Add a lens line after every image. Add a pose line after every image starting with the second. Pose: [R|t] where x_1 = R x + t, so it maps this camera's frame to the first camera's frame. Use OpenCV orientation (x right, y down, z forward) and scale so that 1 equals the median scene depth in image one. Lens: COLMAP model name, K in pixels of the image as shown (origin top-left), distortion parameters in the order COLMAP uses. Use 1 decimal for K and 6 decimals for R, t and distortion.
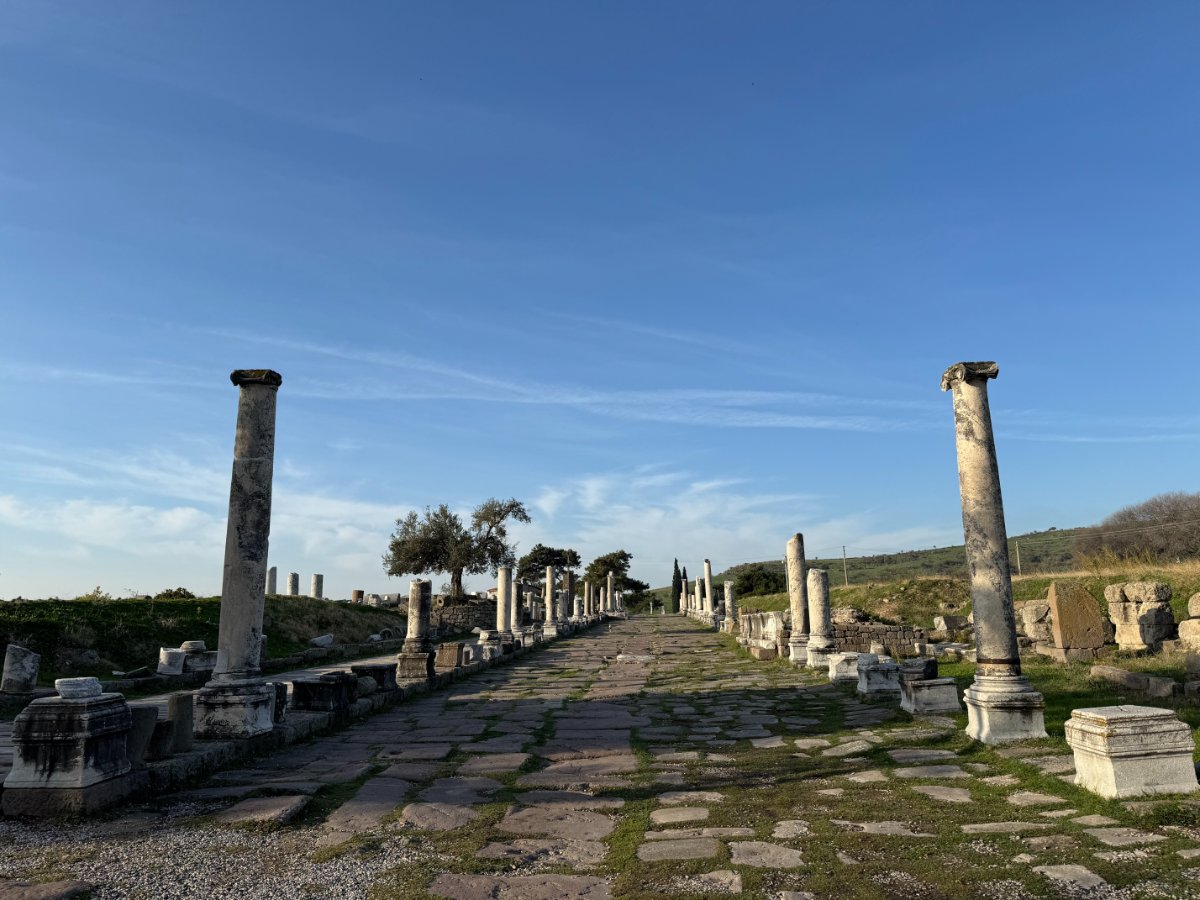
lens RADIAL K [[820.6, 0, 600.0], [0, 820.6, 450.0], [0, 0, 1]] dist [0.143144, -0.200083]
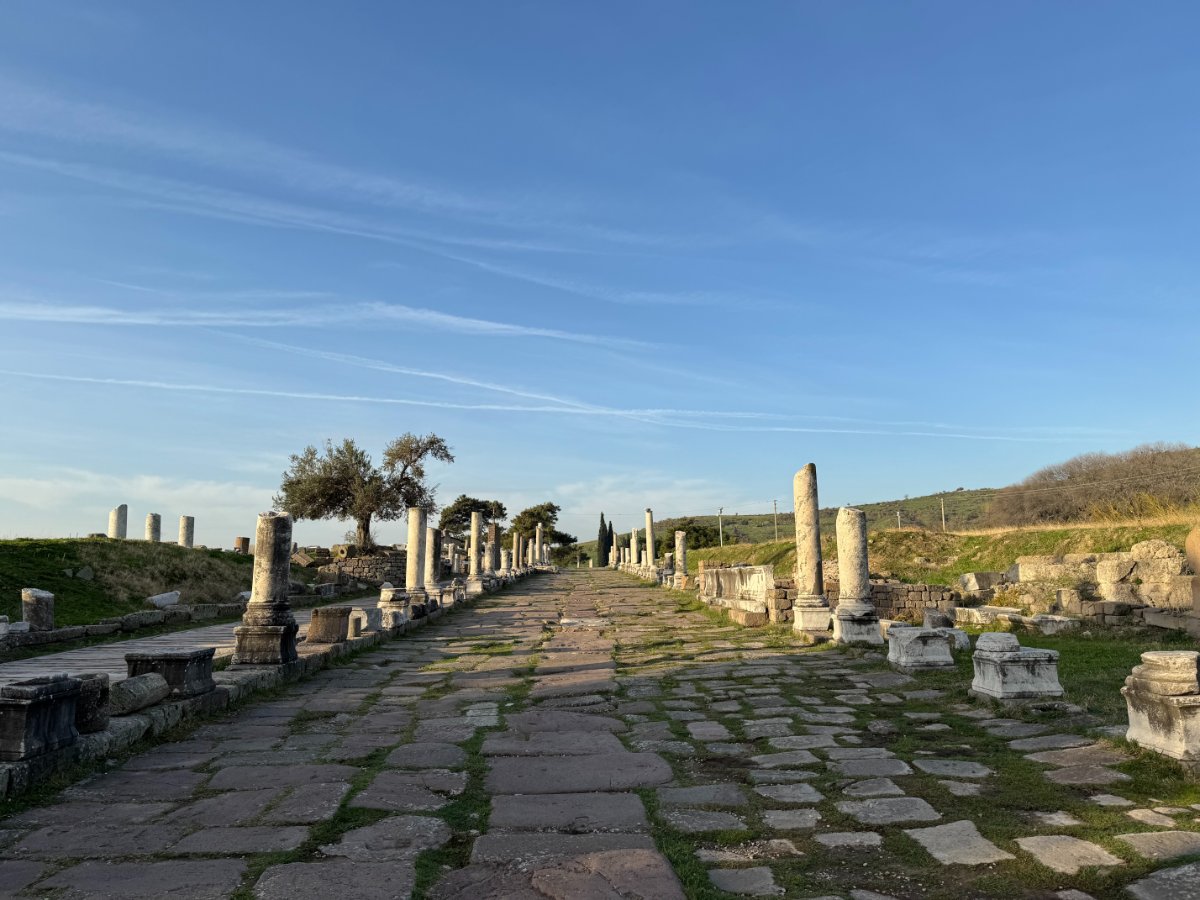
lens RADIAL K [[820.6, 0, 600.0], [0, 820.6, 450.0], [0, 0, 1]] dist [0.143144, -0.200083]
pose [[0.995733, 0.020821, 0.089897, -0.010154], [-0.025656, 0.998267, 0.052961, 0.027556], [-0.088639, -0.055042, 0.994542, 0.138135]]
